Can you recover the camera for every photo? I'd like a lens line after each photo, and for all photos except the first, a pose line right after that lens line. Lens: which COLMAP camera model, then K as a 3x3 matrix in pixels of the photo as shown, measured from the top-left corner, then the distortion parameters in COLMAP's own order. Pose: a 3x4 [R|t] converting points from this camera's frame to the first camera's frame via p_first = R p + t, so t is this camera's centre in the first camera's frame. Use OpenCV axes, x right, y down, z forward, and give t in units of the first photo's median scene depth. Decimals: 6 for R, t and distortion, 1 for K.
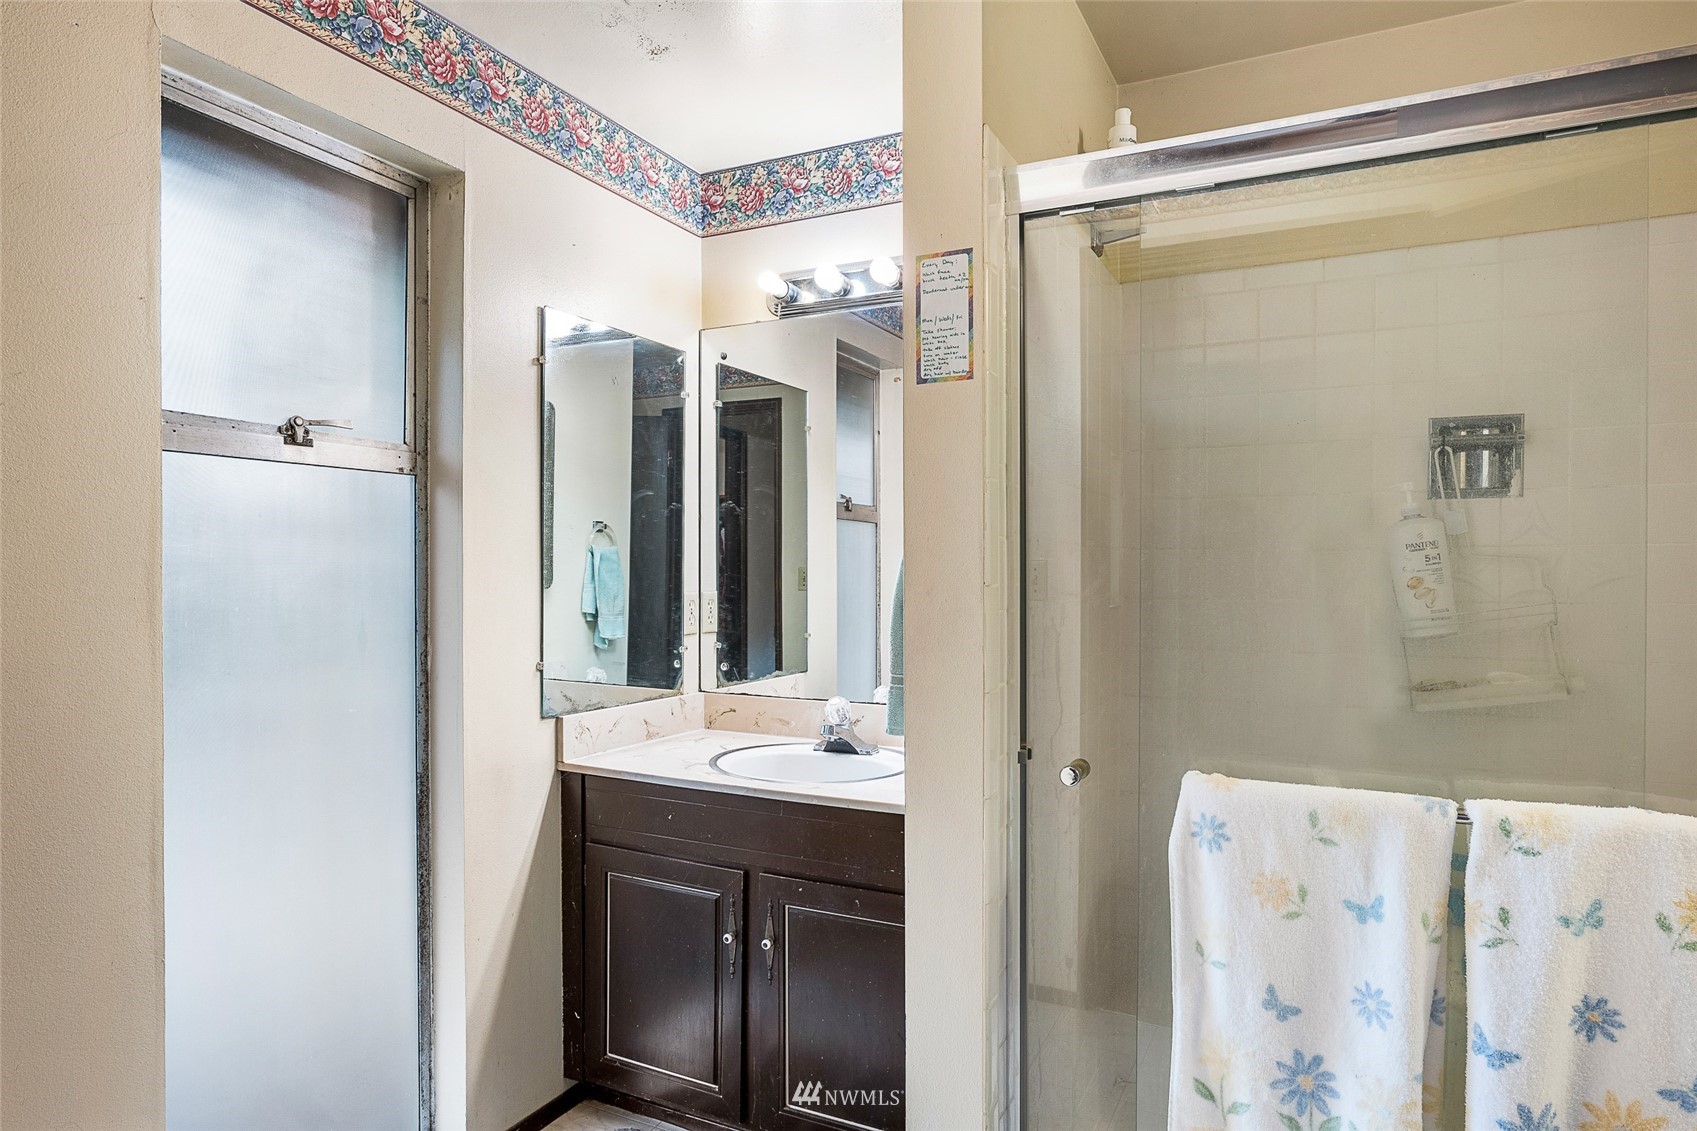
lens RADIAL K [[1017.0, 0, 820.3], [0, 1017.0, 580.6], [0, 0, 1]] dist [-0.031704, 0.015352]
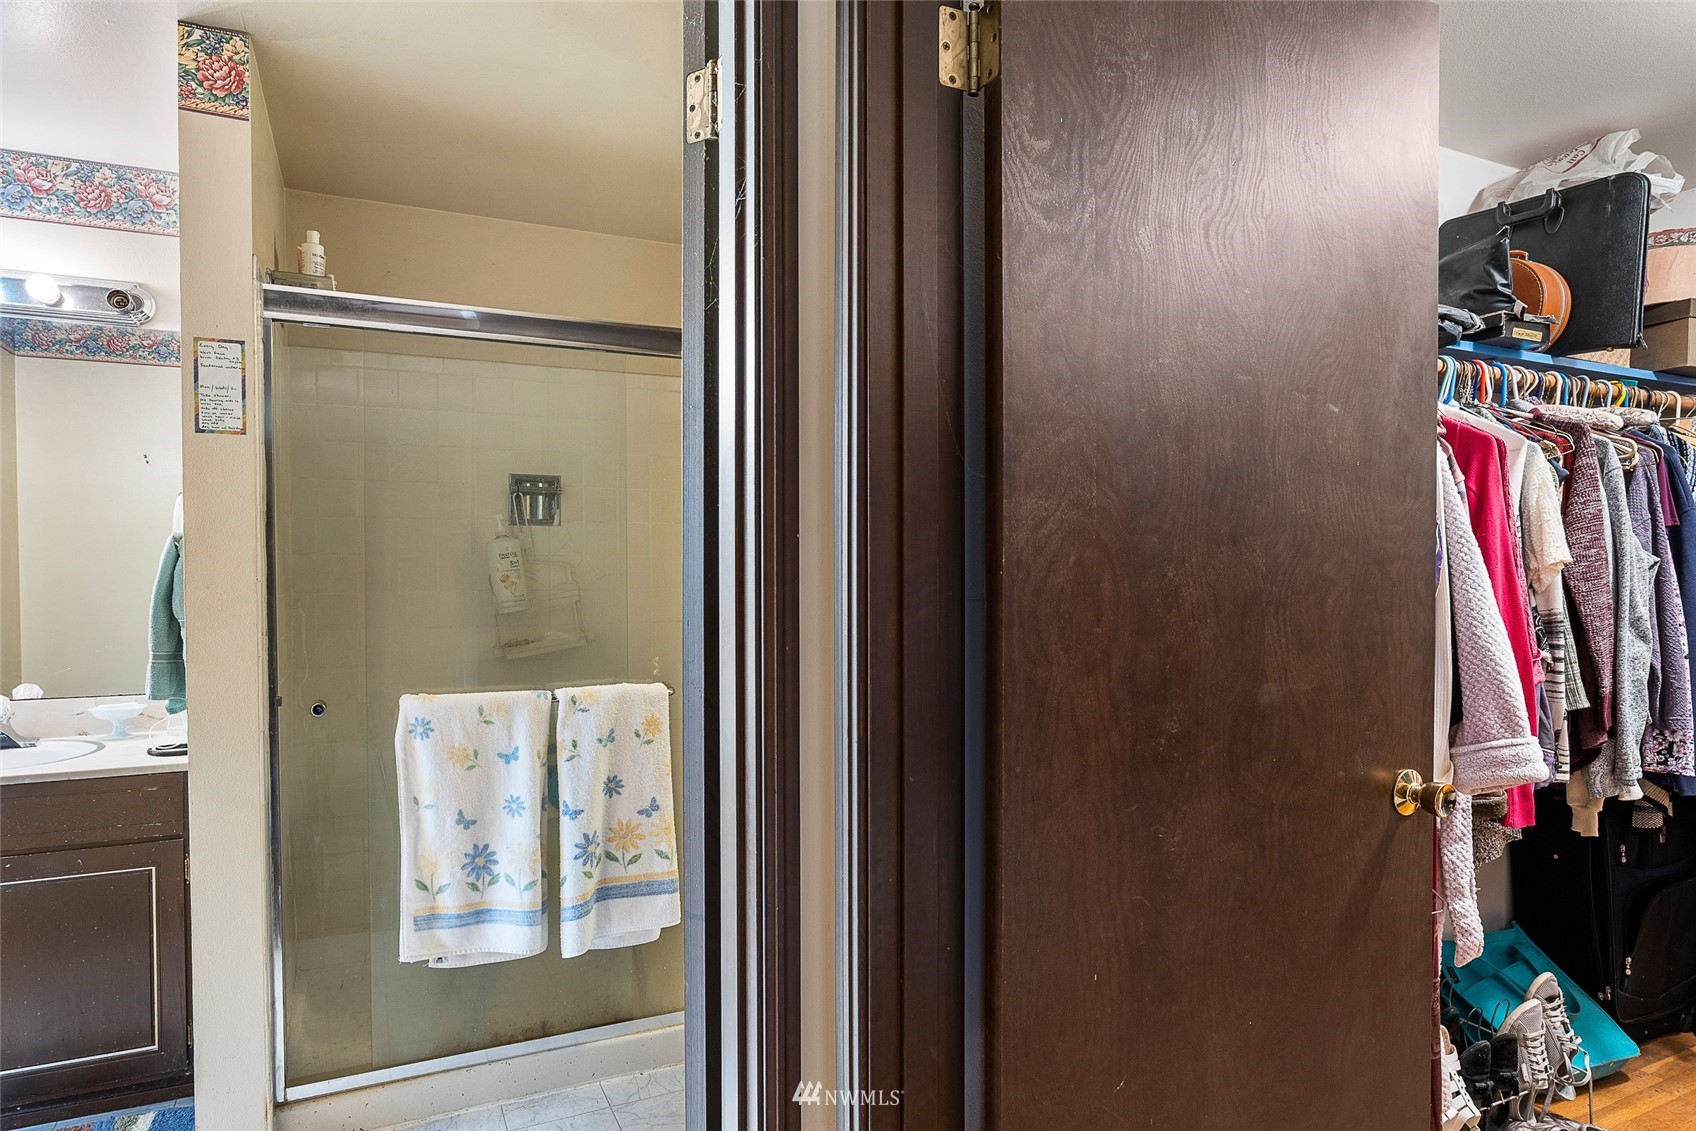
lens RADIAL K [[1016.4, 0, 851.9], [0, 1016.4, 575.4], [0, 0, 1]] dist [-0.031704, 0.015352]
pose [[0.596639, -0.006904, 0.802480, -0.541030], [0.012798, 0.999918, -0.000912, 0.009007], [-0.802408, 0.010814, 0.596678, -0.579237]]
